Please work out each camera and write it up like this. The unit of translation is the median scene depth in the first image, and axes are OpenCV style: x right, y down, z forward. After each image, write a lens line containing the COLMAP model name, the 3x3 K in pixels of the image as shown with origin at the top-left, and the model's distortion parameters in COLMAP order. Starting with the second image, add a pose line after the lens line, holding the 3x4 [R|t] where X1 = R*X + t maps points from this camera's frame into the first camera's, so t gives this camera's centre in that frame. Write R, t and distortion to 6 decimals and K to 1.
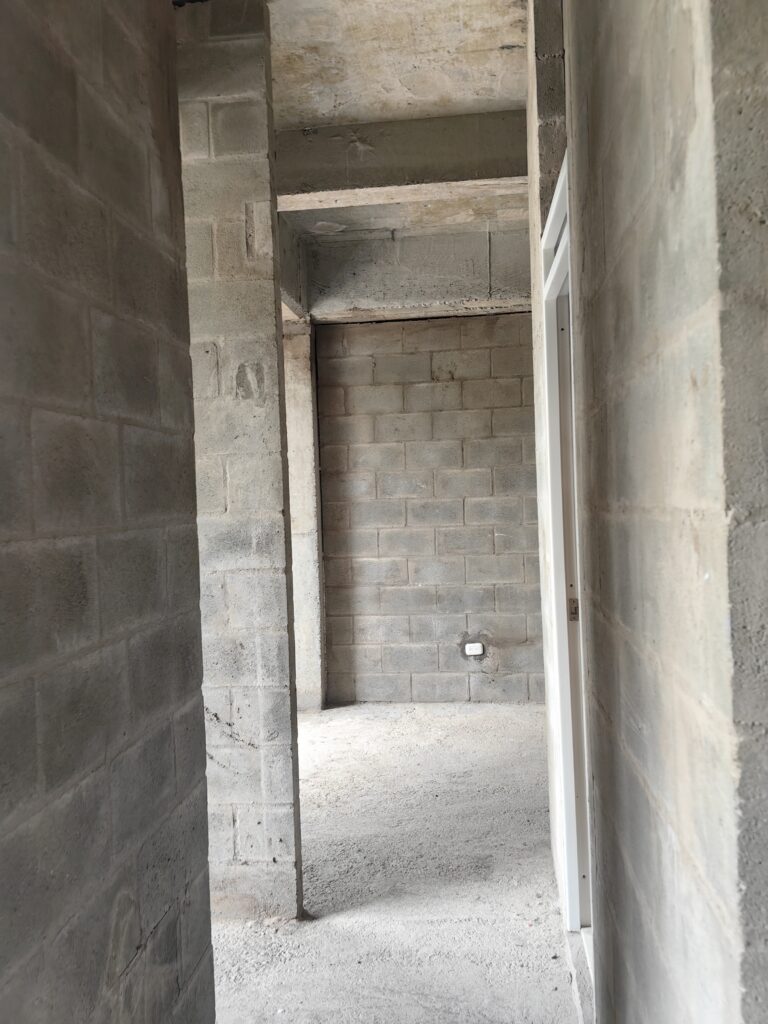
lens RADIAL K [[808.1, 0, 387.4], [0, 808.1, 503.2], [0, 0, 1]] dist [0.095932, -0.137740]
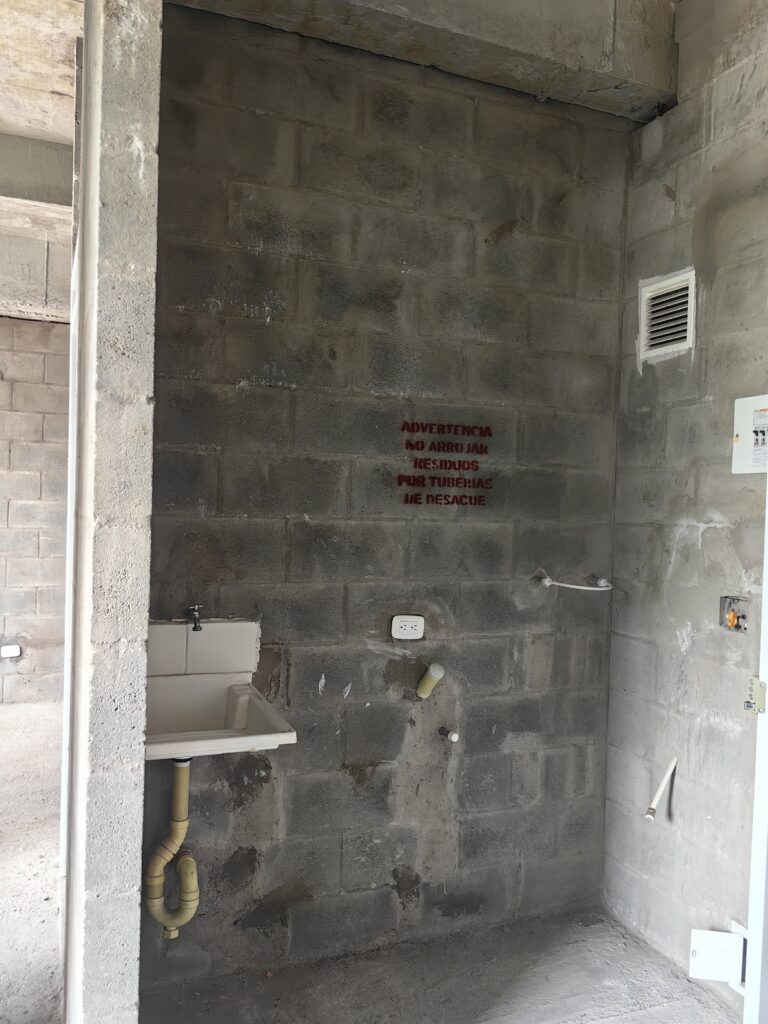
lens RADIAL K [[813.6, 0, 384.3], [0, 813.6, 523.5], [0, 0, 1]] dist [0.038887, -0.048676]
pose [[0.875427, 0.049712, 0.480787, 0.027840], [-0.055719, 0.998445, -0.001782, -0.002566], [-0.480128, -0.025228, 0.876835, -0.174340]]
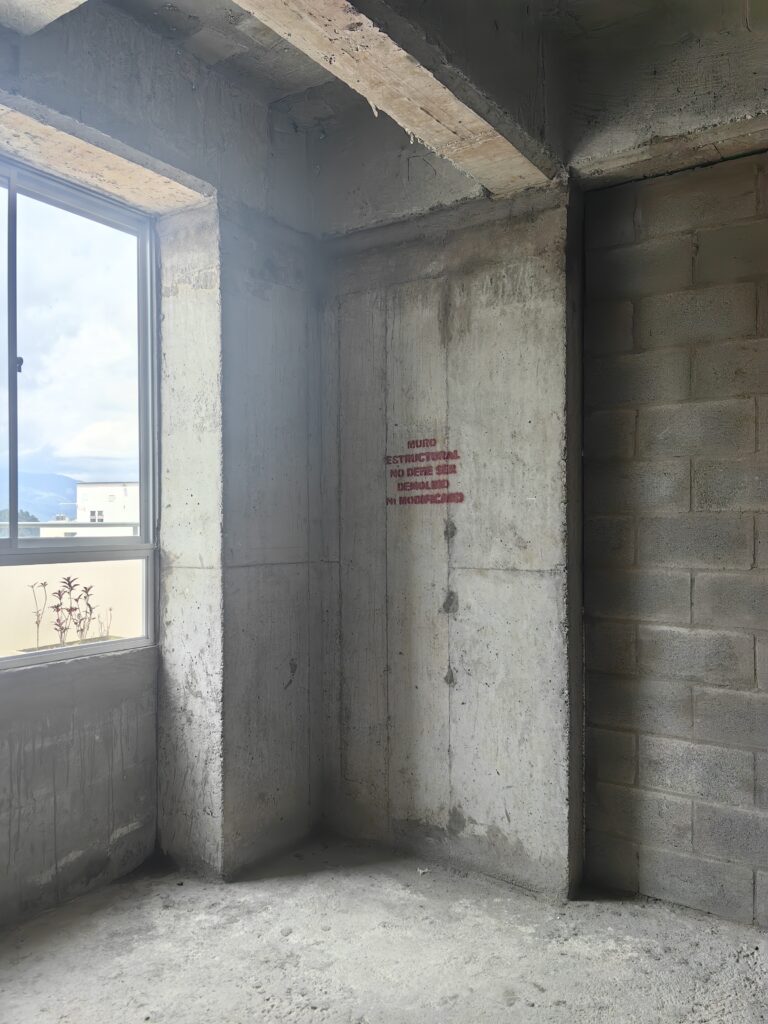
lens RADIAL K [[801.5, 0, 362.6], [0, 801.5, 515.7], [0, 0, 1]] dist [0.030797, -0.056251]
pose [[0.878578, 0.028723, -0.476734, 0.077195], [-0.031446, 0.999503, 0.002267, 0.004323], [0.476562, 0.013000, 0.879045, 0.764836]]
